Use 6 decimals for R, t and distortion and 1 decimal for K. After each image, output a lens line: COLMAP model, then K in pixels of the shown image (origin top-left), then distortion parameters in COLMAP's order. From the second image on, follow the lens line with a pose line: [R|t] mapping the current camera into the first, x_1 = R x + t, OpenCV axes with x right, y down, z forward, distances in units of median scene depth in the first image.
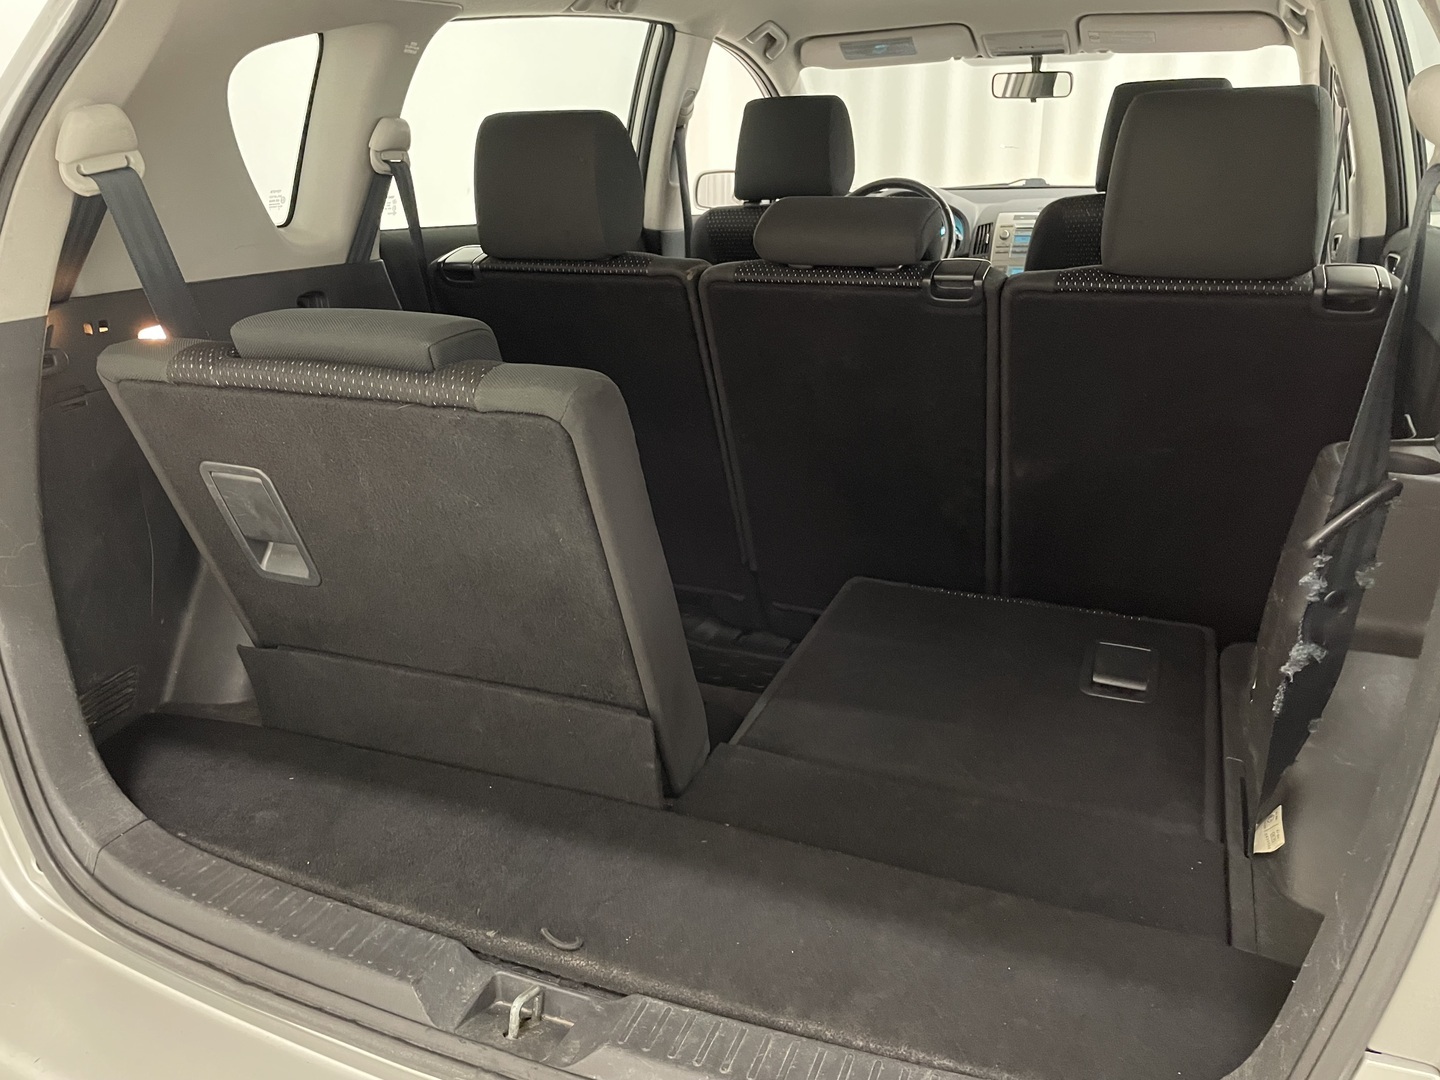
lens RADIAL K [[1087.6, 0, 716.3], [0, 1087.6, 539.1], [0, 0, 1]] dist [0.051883, -0.067081]
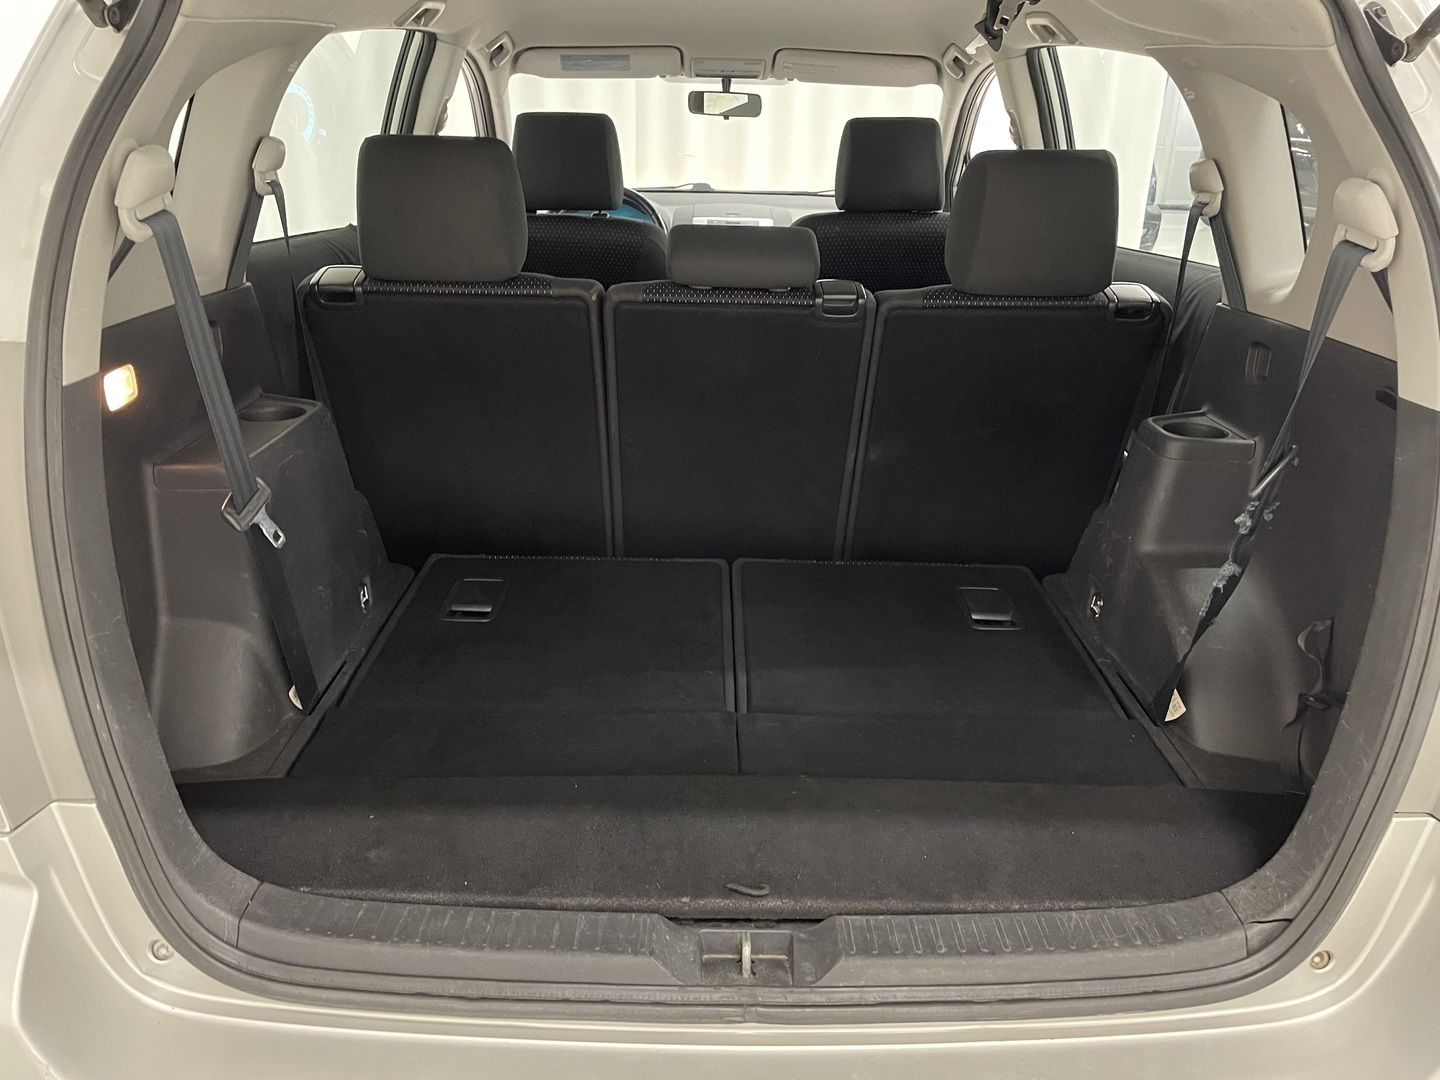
lens RADIAL K [[1087.6, 0, 713.9], [0, 1087.6, 542.7], [0, 0, 1]] dist [0.051883, -0.067081]
pose [[0.920283, -0.106135, 0.376582, -0.394979], [0.098663, 0.994351, 0.039133, -0.035516], [-0.378608, 0.001141, 0.925556, -0.044066]]
